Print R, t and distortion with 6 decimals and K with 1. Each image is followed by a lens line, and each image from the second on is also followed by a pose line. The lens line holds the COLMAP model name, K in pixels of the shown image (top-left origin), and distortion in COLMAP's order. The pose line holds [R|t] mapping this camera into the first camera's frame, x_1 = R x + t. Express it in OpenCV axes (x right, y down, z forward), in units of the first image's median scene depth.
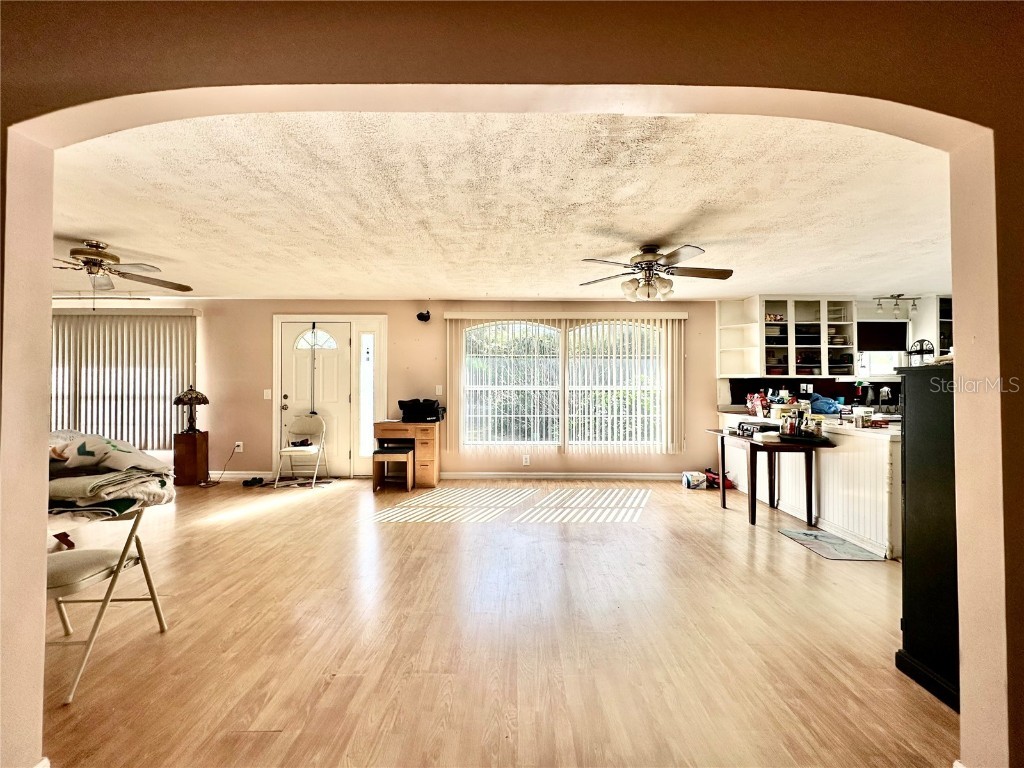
lens RADIAL K [[408.2, 0, 514.4], [0, 408.2, 383.4], [0, 0, 1]] dist [-0.001609, 0.000232]
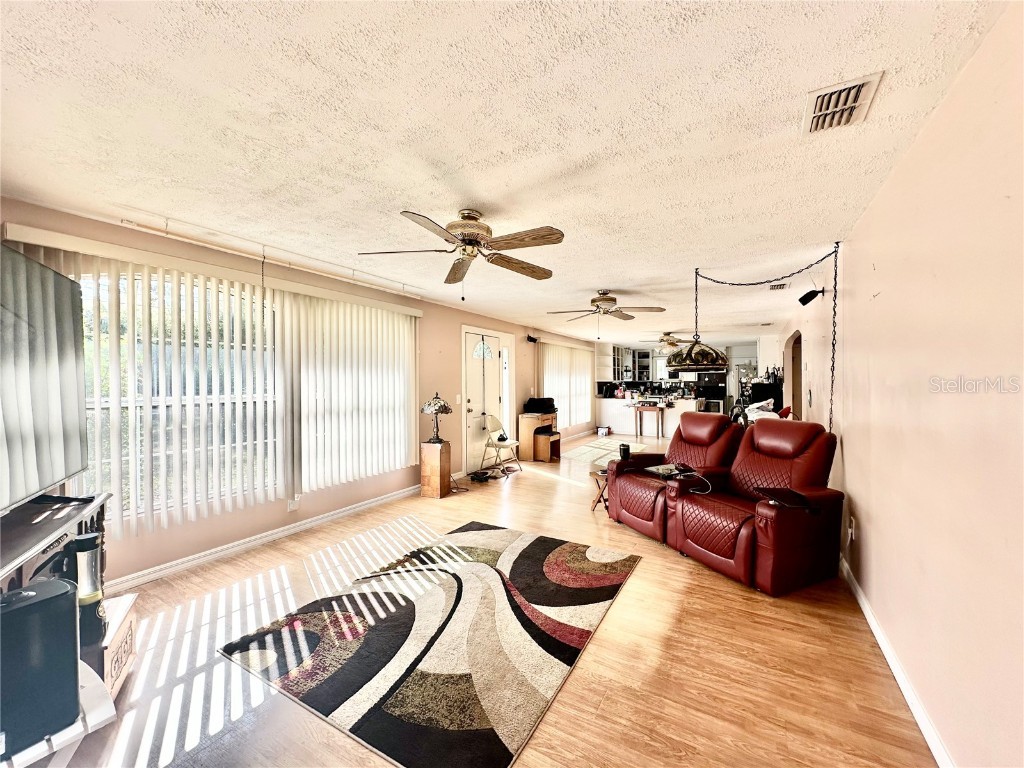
lens RADIAL K [[408.2, 0, 514.0], [0, 408.2, 385.9], [0, 0, 1]] dist [-0.001609, 0.000232]
pose [[0.490924, -0.016028, 0.871055, -1.542332], [-0.006583, 0.999734, 0.022106, -0.034884], [-0.871178, -0.016587, 0.490688, 0.378500]]
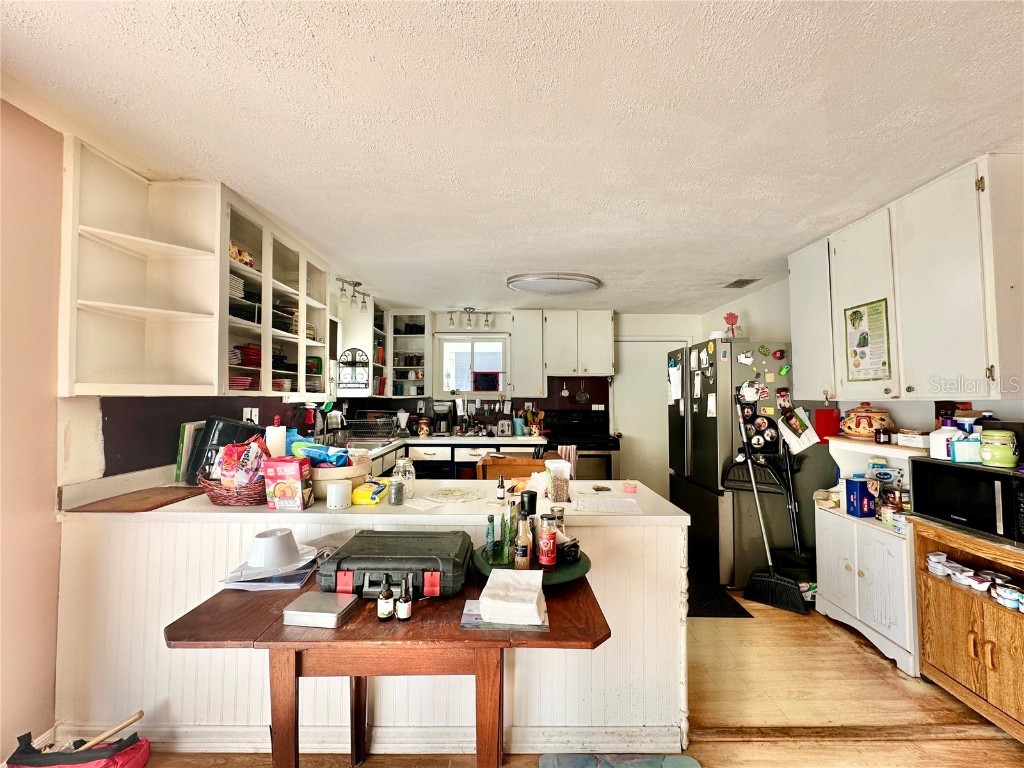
lens RADIAL K [[408.2, 0, 509.0], [0, 408.2, 388.8], [0, 0, 1]] dist [-0.001609, 0.000232]
pose [[-0.004722, 0.018942, 0.999809, 0.210118], [-0.013321, 0.999731, -0.019004, -0.018042], [-0.999900, -0.013408, -0.004468, 0.713106]]
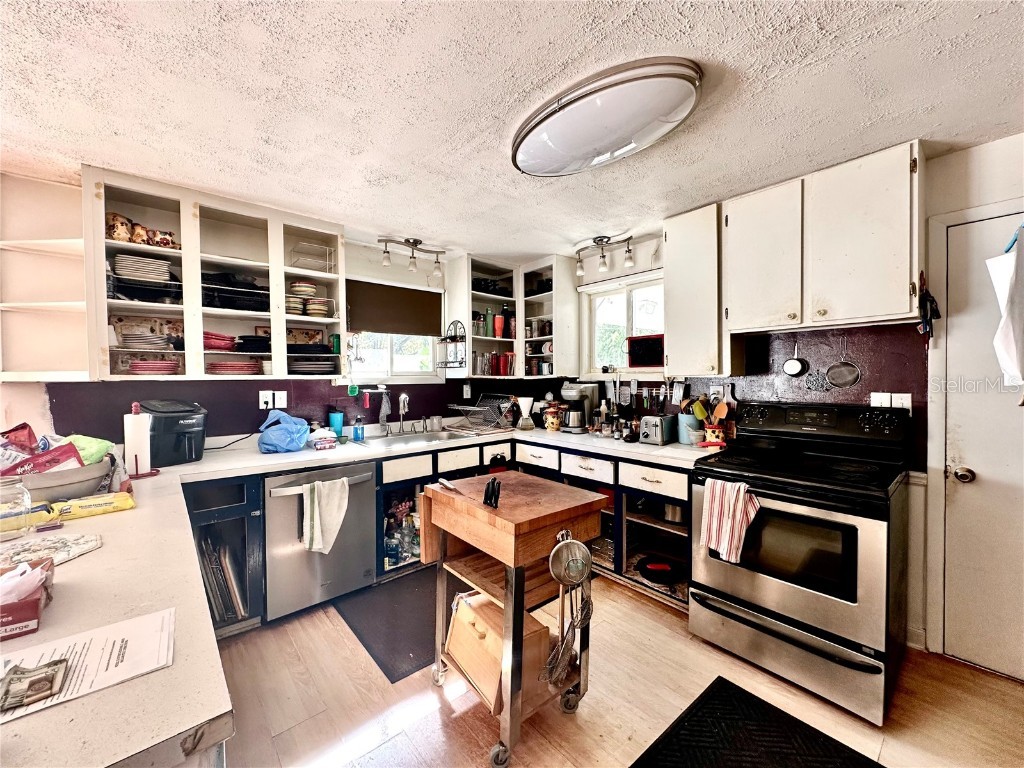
lens RADIAL K [[408.2, 0, 516.4], [0, 408.2, 383.7], [0, 0, 1]] dist [-0.001609, 0.000232]
pose [[0.751519, -0.020247, 0.659401, 0.640534], [0.001273, 0.999572, 0.029241, -0.023422], [-0.659710, -0.021135, 0.751223, 0.435223]]
